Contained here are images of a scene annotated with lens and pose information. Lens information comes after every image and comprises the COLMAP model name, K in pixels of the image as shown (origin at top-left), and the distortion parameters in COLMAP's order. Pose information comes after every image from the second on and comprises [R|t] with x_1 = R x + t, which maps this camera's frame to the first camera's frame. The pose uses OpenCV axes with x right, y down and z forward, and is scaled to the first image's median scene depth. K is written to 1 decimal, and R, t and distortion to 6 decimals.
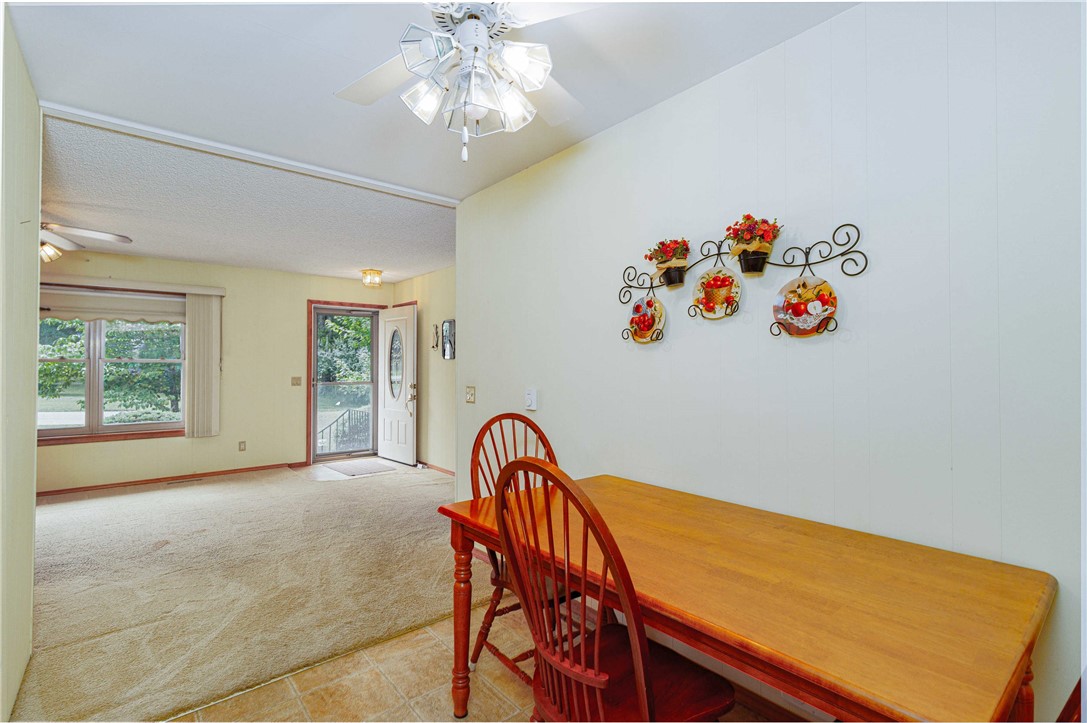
lens RADIAL K [[502.6, 0, 543.5], [0, 502.6, 361.5], [0, 0, 1]] dist [0.001173, 0.000090]
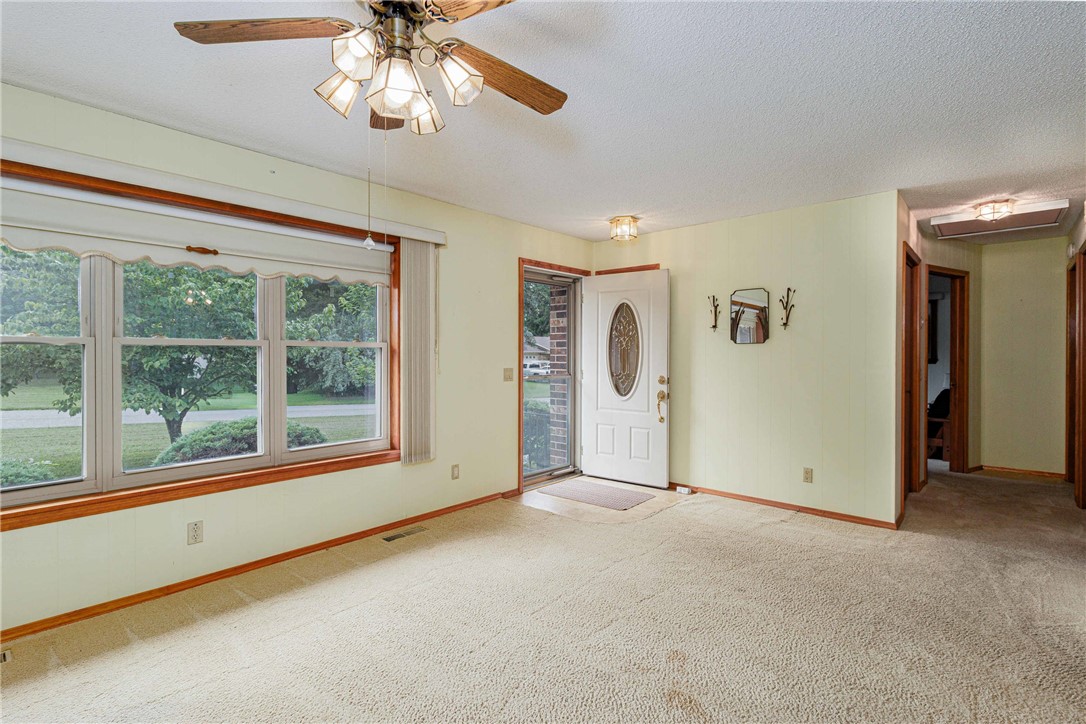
lens RADIAL K [[516.6, 0, 539.8], [0, 516.6, 354.1], [0, 0, 1]] dist [0.002363, 0.000809]
pose [[0.990568, 0.000298, 0.137022, -0.541519], [-0.001445, 0.999965, 0.008274, 0.005376], [-0.137015, -0.008394, 0.990533, 0.283420]]
